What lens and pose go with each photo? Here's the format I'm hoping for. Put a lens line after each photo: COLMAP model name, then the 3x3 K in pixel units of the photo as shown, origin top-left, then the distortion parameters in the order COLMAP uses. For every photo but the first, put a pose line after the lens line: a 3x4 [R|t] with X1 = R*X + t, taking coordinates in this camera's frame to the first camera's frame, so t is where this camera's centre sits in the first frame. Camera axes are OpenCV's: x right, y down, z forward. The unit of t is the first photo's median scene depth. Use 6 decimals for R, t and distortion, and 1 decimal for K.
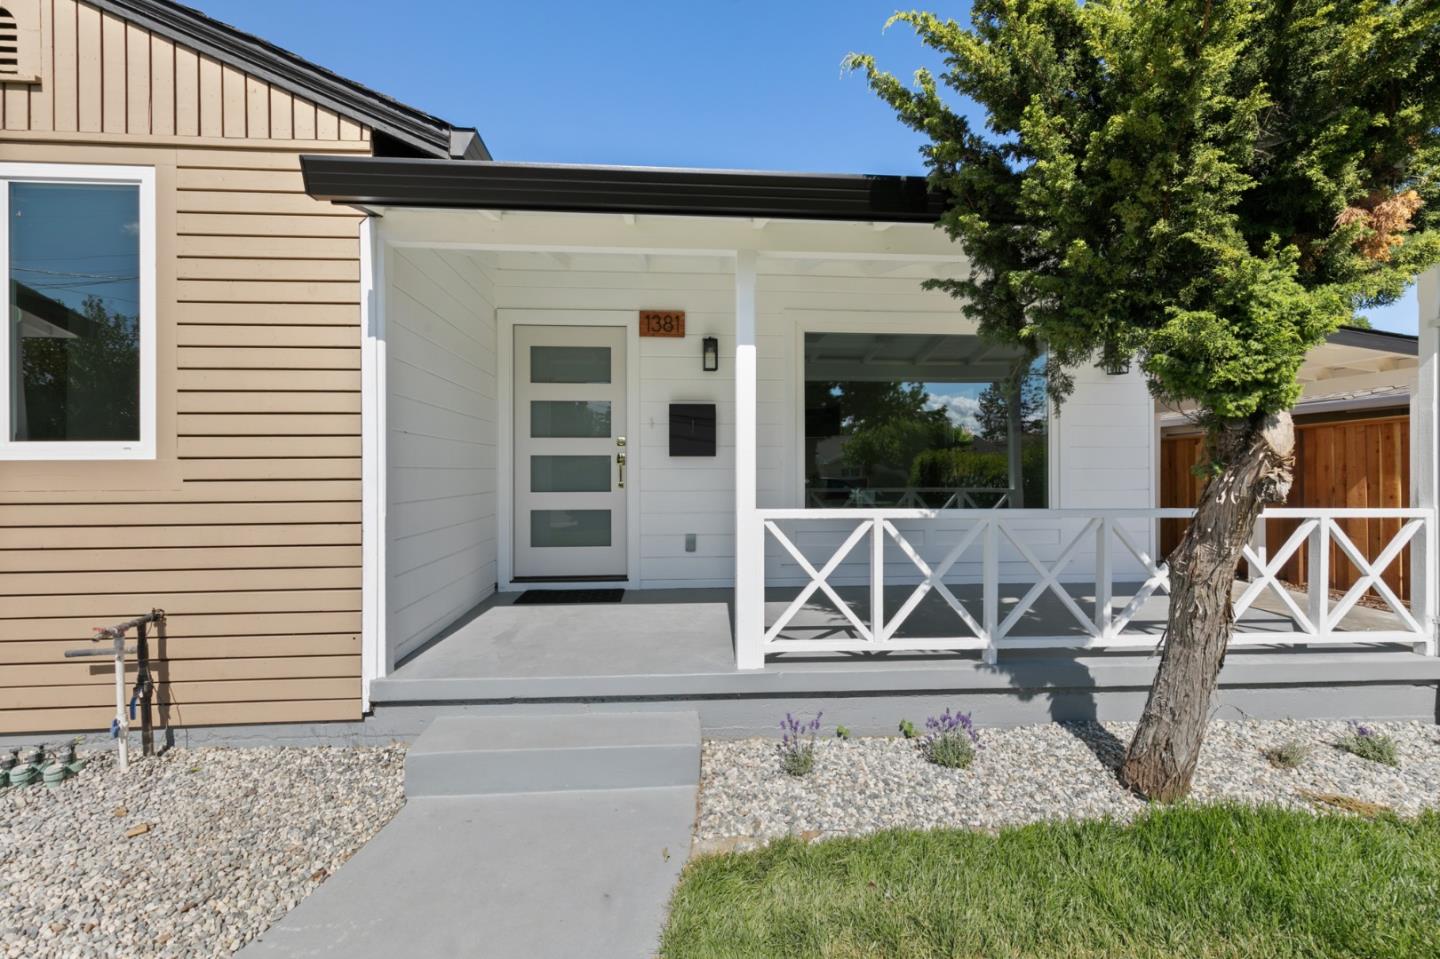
lens RADIAL K [[638.0, 0, 716.8], [0, 638.0, 469.5], [0, 0, 1]] dist [0.000228, 0.000248]
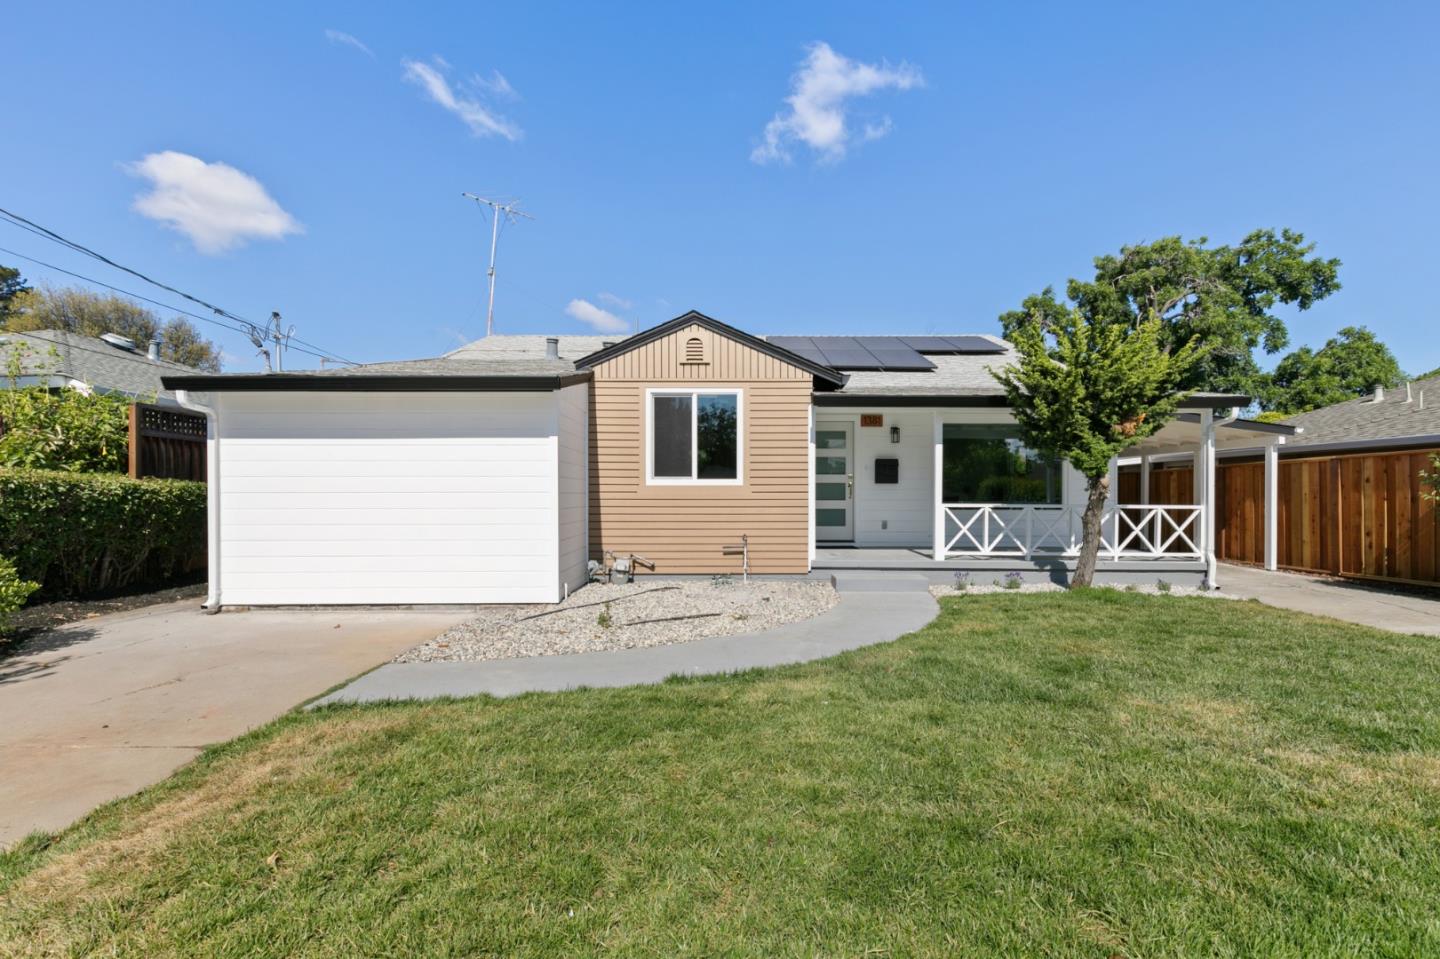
lens RADIAL K [[638.0, 0, 722.8], [0, 638.0, 492.9], [0, 0, 1]] dist [0.000228, 0.000248]
pose [[0.997650, 0.004065, -0.068396, -0.707754], [-0.003861, 0.999988, 0.003122, 0.009946], [0.068408, -0.002851, 0.997653, -1.862067]]
